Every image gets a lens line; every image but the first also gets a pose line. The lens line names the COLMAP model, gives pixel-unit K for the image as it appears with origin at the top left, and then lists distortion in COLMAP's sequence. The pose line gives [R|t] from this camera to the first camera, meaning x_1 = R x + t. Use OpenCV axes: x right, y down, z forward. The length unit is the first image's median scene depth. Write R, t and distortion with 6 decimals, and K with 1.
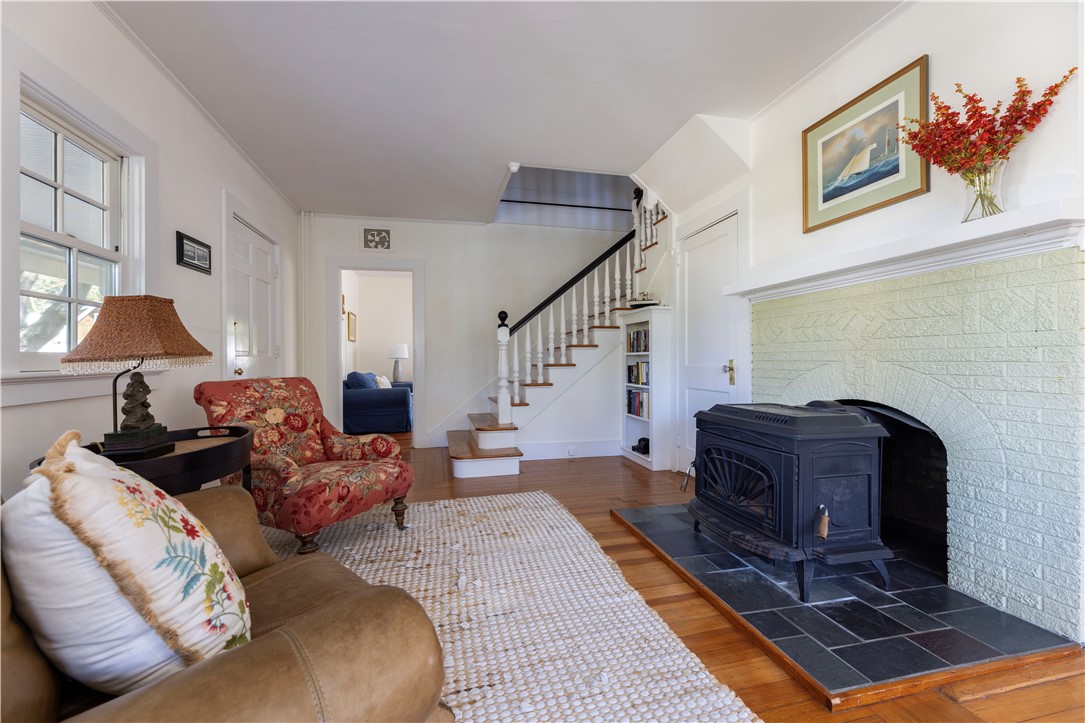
lens RADIAL K [[435.0, 0, 538.6], [0, 435.0, 359.7], [0, 0, 1]] dist [0.000160, -0.000112]
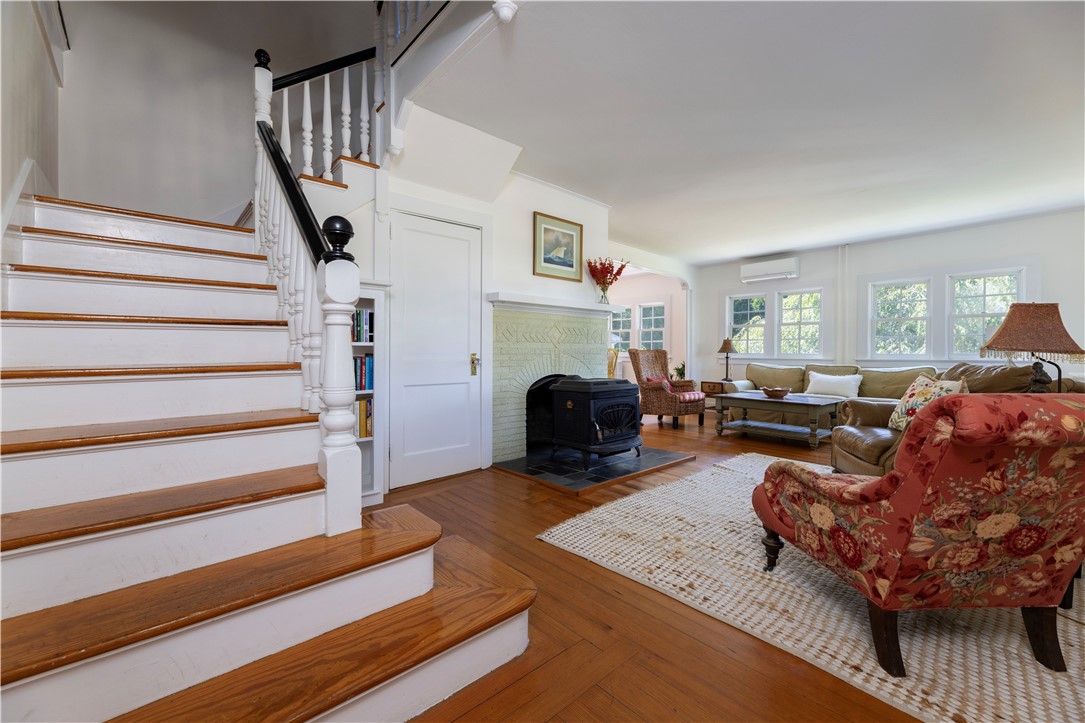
lens RADIAL K [[438.7, 0, 540.8], [0, 438.7, 360.8], [0, 0, 1]] dist [0.000975, -0.000135]
pose [[-0.485269, -0.007067, 0.874336, -0.493383], [0.008765, 0.999878, 0.012947, 0.003637], [-0.874321, 0.013946, -0.485148, 1.066473]]
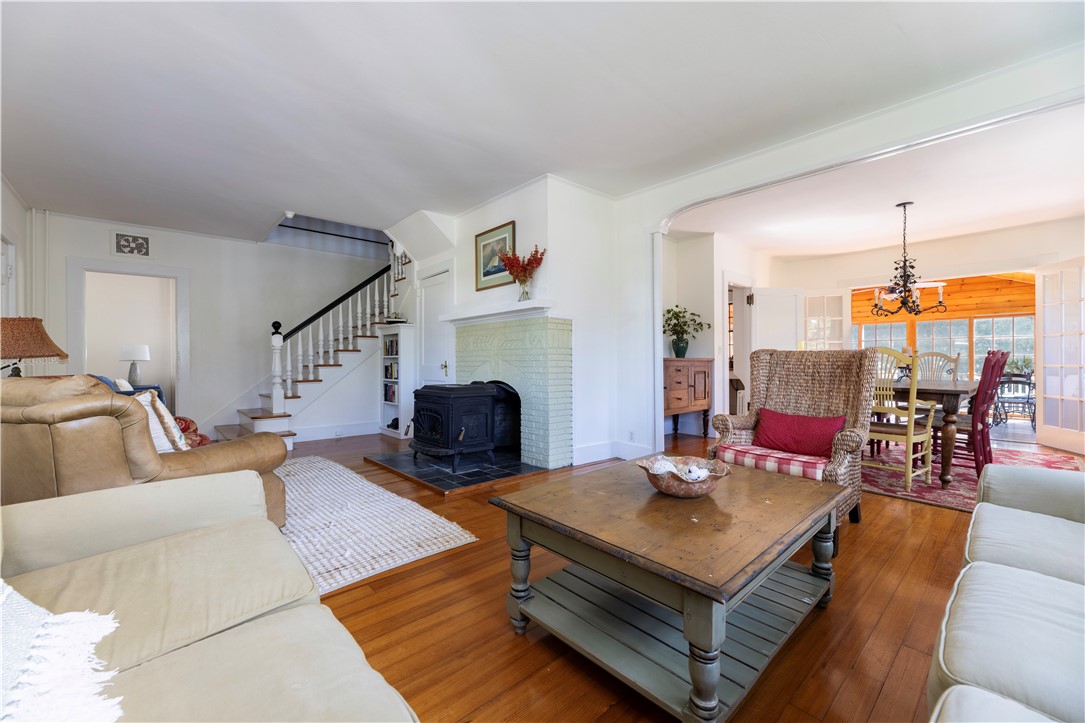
lens RADIAL K [[438.7, 0, 540.8], [0, 438.7, 360.8], [0, 0, 1]] dist [0.000975, -0.000135]
pose [[0.879465, 0.000534, 0.475963, -0.016836], [0.001924, 0.999987, -0.004677, 0.006400], [-0.475959, 0.005029, 0.879453, -0.450018]]
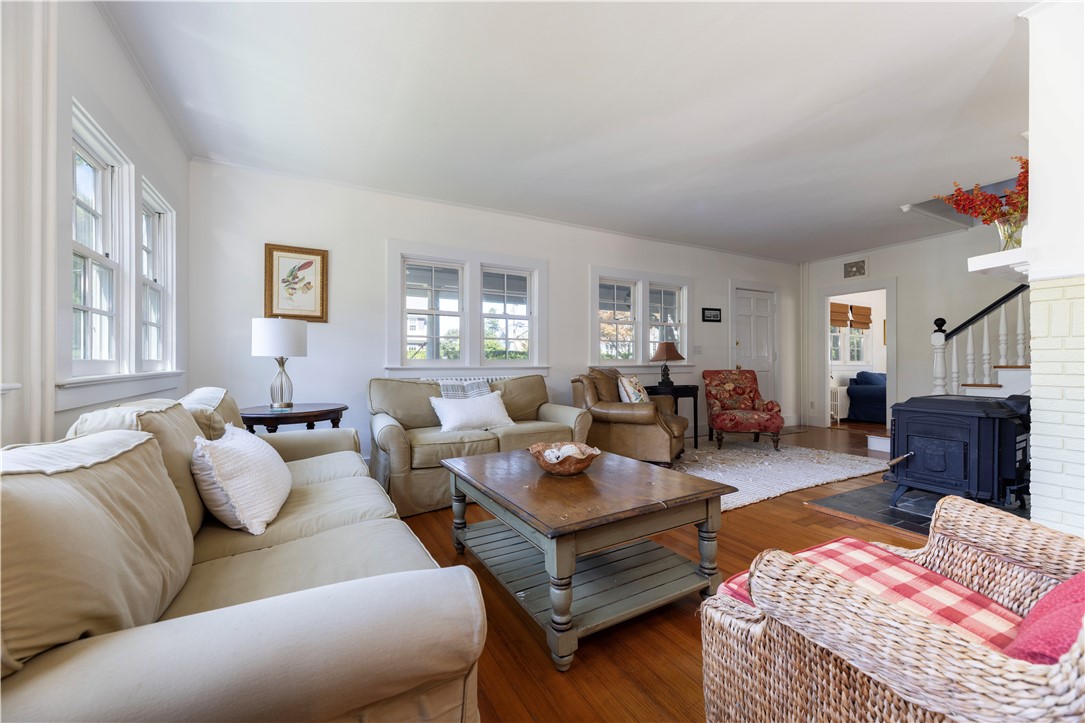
lens RADIAL K [[438.7, 0, 540.8], [0, 438.7, 360.8], [0, 0, 1]] dist [0.000975, -0.000135]
pose [[0.265066, 0.000186, -0.964230, 0.768465], [-0.002772, 0.999996, -0.000569, 0.001477], [0.964226, 0.002823, 0.265065, -0.306862]]
